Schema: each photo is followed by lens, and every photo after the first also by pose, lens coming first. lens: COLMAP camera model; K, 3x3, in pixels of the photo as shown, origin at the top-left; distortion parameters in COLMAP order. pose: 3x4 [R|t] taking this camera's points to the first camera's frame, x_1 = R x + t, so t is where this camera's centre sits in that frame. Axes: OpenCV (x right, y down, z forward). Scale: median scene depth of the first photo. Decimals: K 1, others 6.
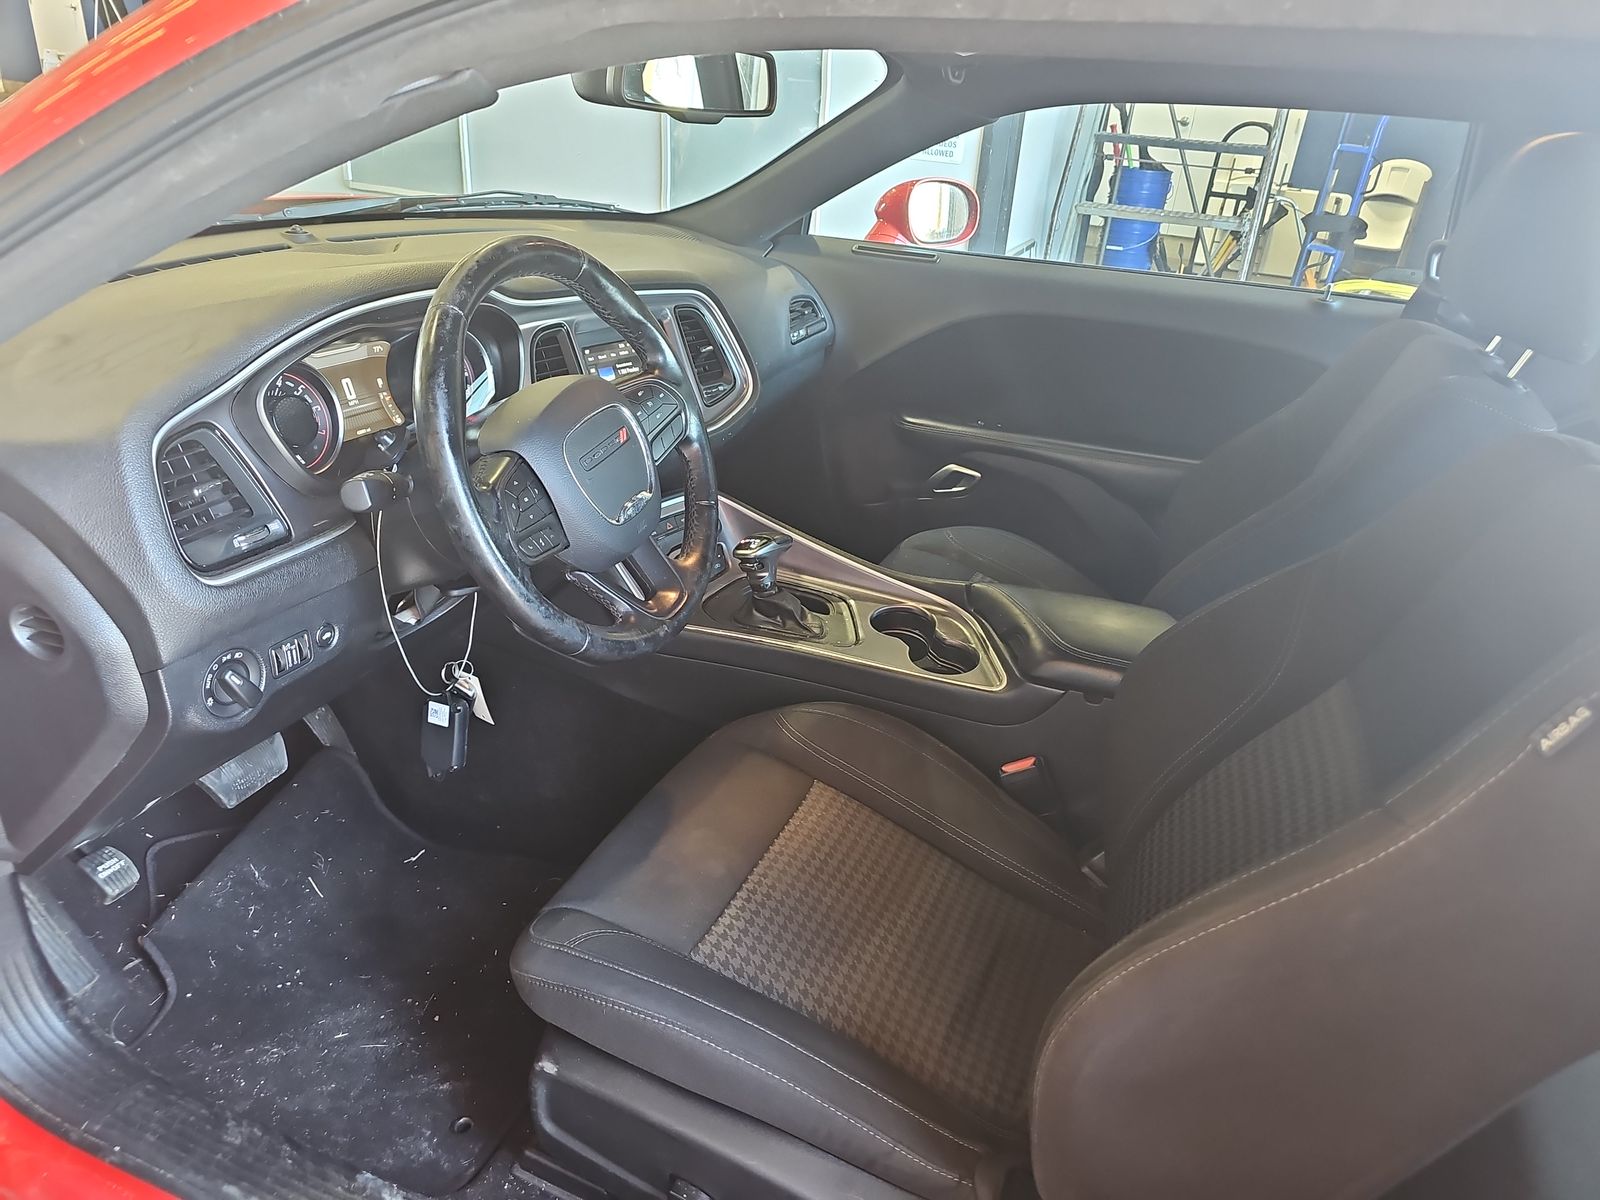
lens RADIAL K [[1056.7, 0, 791.7], [0, 1056.7, 600.0], [0, 0, 1]] dist [0.024131, -0.008520]
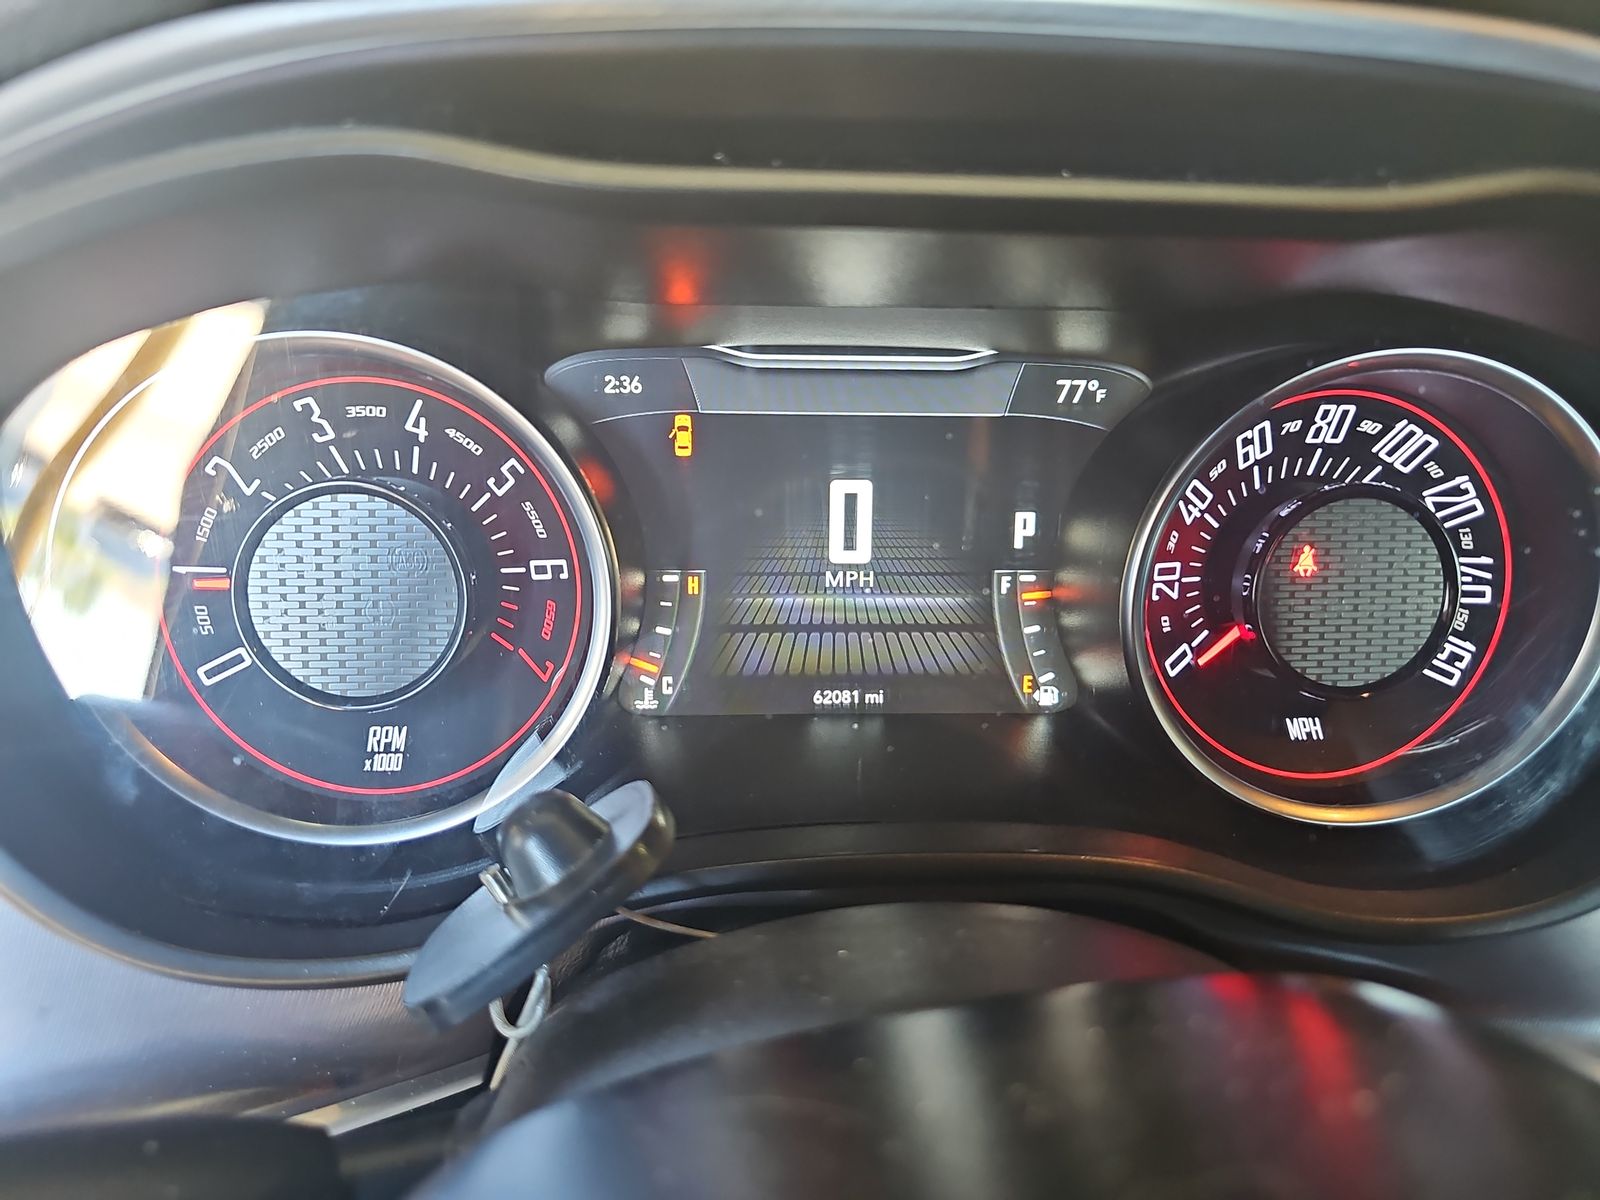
lens RADIAL K [[1056.7, 0, 790.5], [0, 1056.7, 602.0], [0, 0, 1]] dist [0.024131, -0.008520]
pose [[0.469527, 0.339815, -0.814905, -0.222422], [-0.377255, 0.911686, 0.162808, -0.216255], [0.798262, 0.230984, 0.556258, 0.861514]]
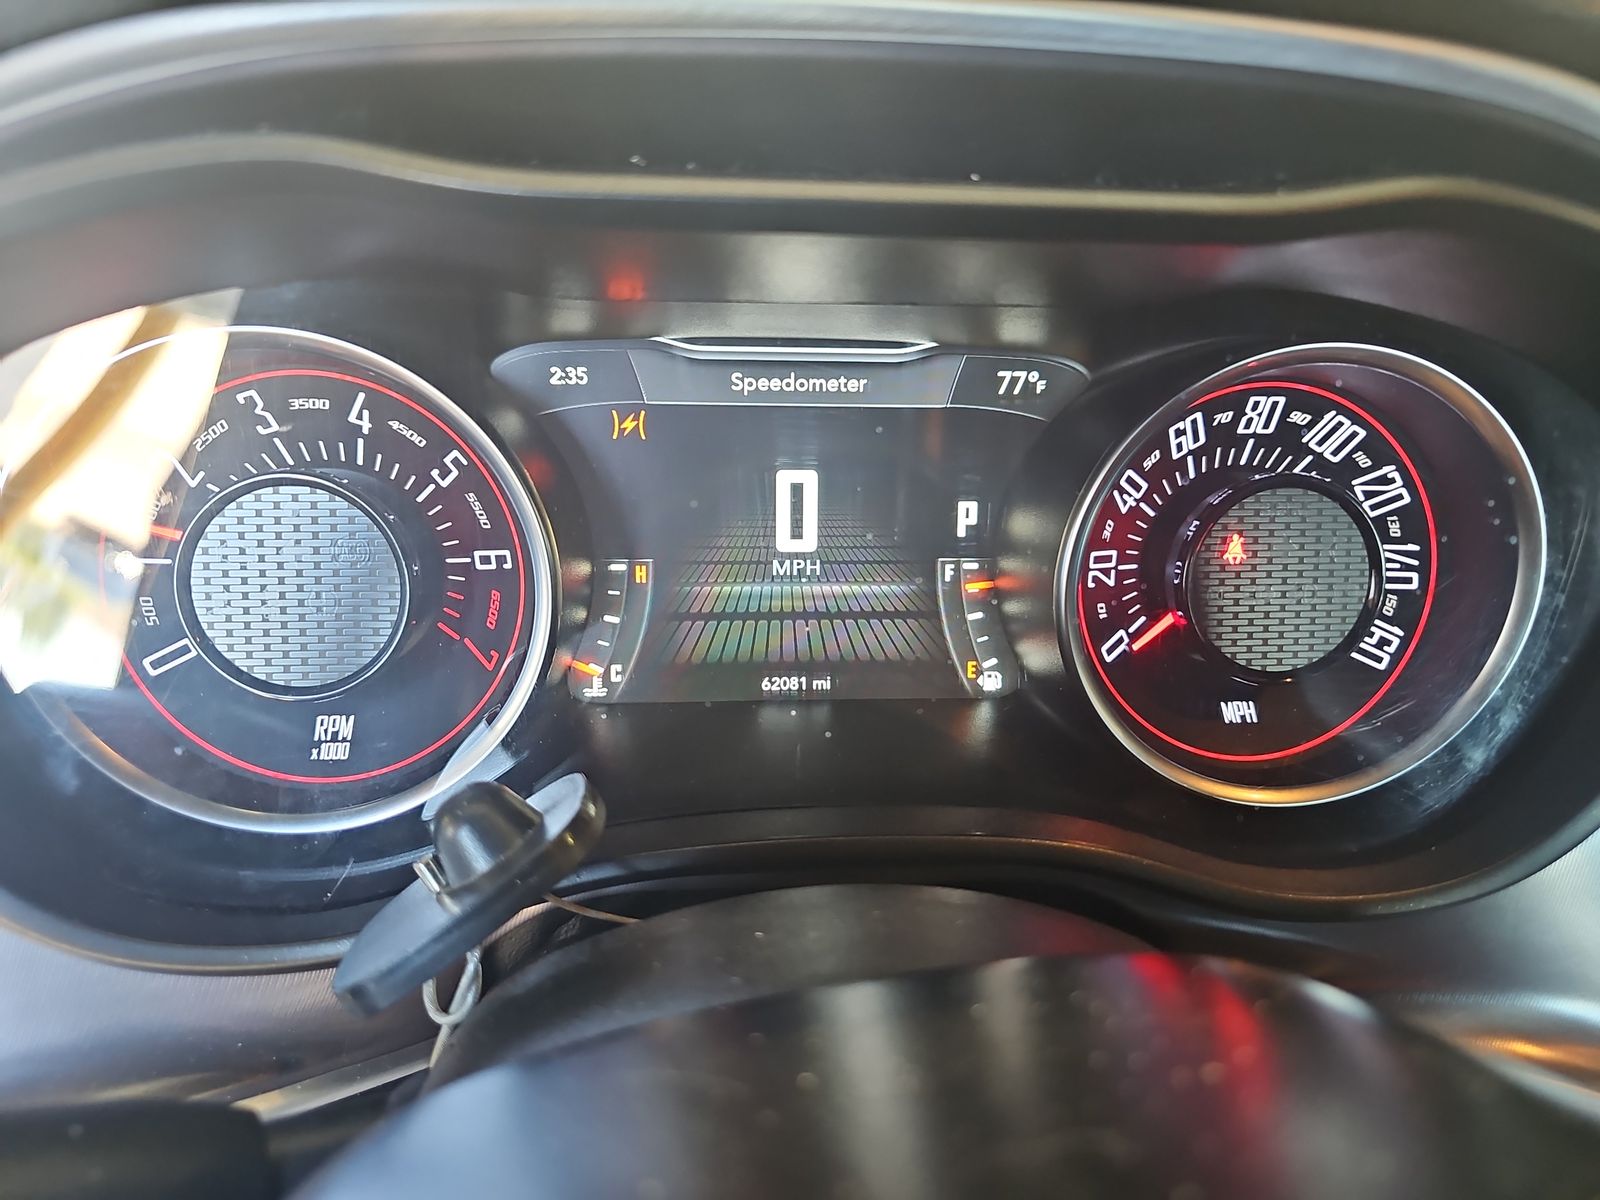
lens RADIAL K [[1056.7, 0, 796.9], [0, 1056.7, 589.2], [0, 0, 1]] dist [0.024131, -0.008520]
pose [[0.483221, 0.342389, -0.805771, -0.215059], [-0.376578, 0.912153, 0.161759, -0.222012], [0.790371, 0.225270, 0.569707, 0.867021]]
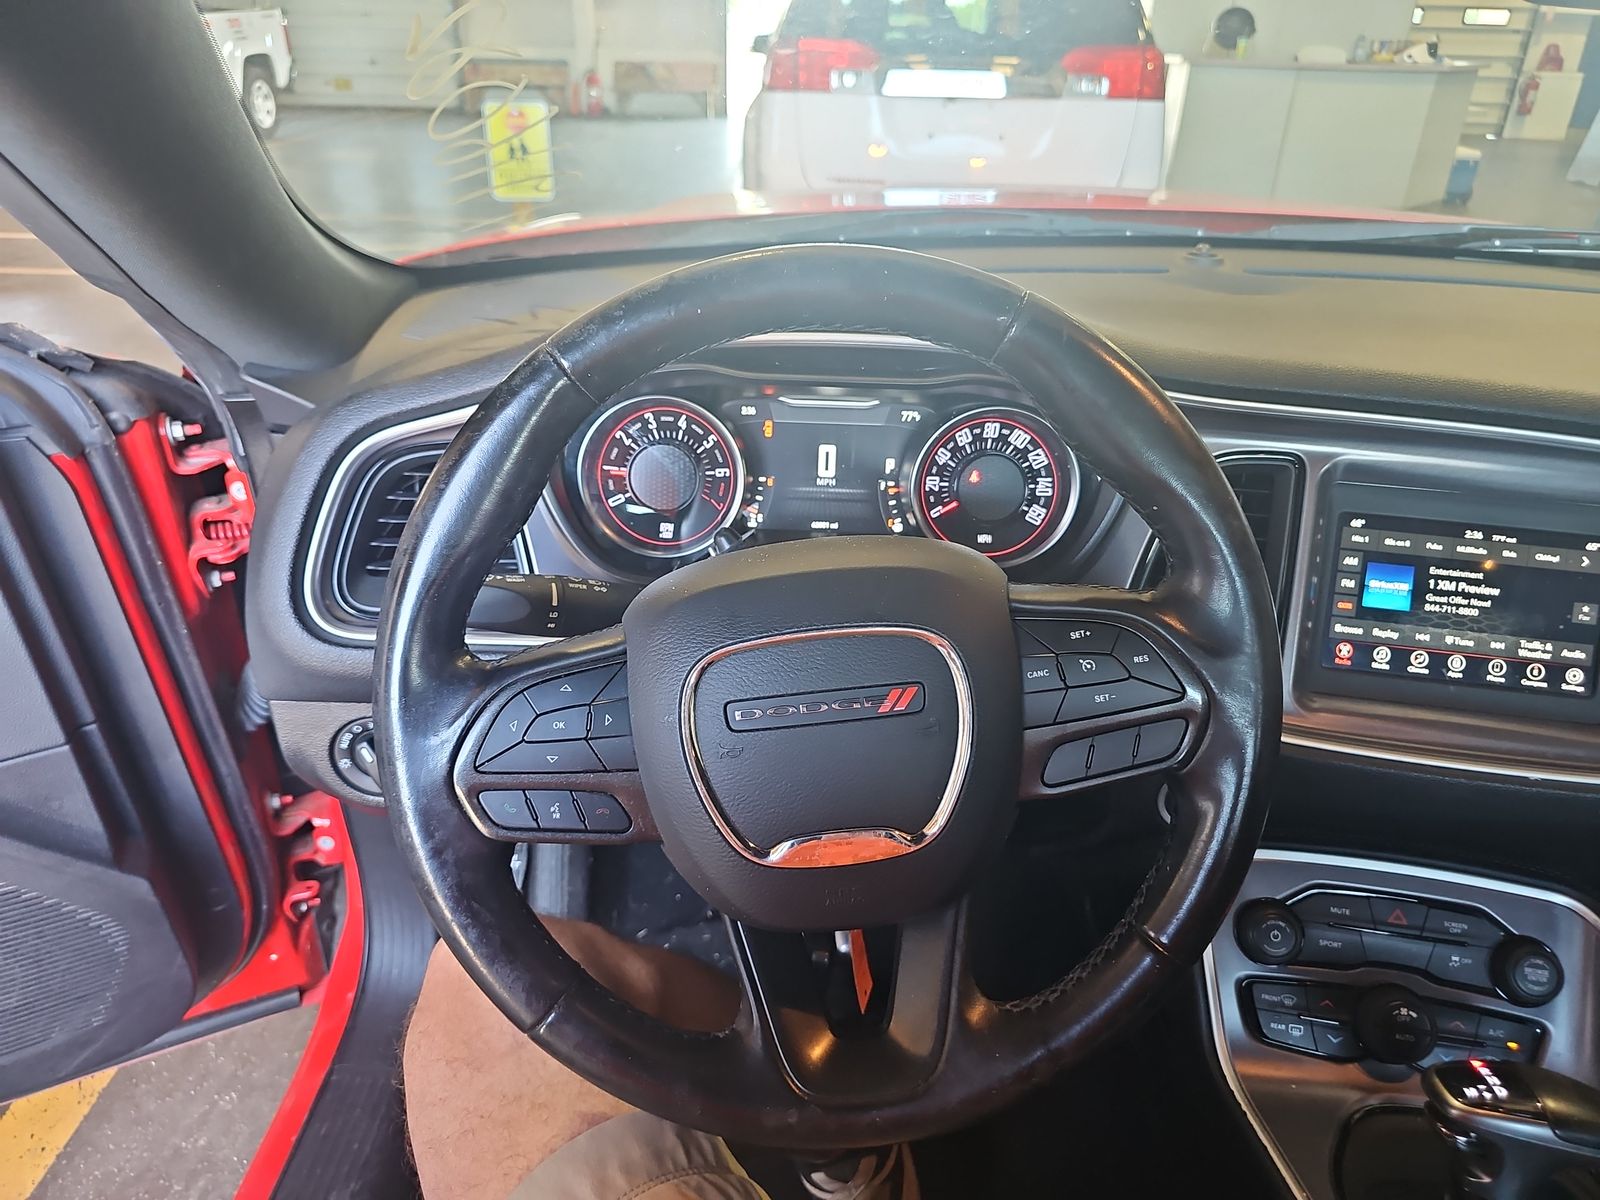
lens RADIAL K [[1056.7, 0, 784.8], [0, 1056.7, 593.1], [0, 0, 1]] dist [0.024131, -0.008520]
pose [[0.379369, 0.359639, -0.852490, 0.176072], [-0.394453, 0.896306, 0.202587, -0.249266], [0.836950, 0.259412, 0.481892, 0.676979]]
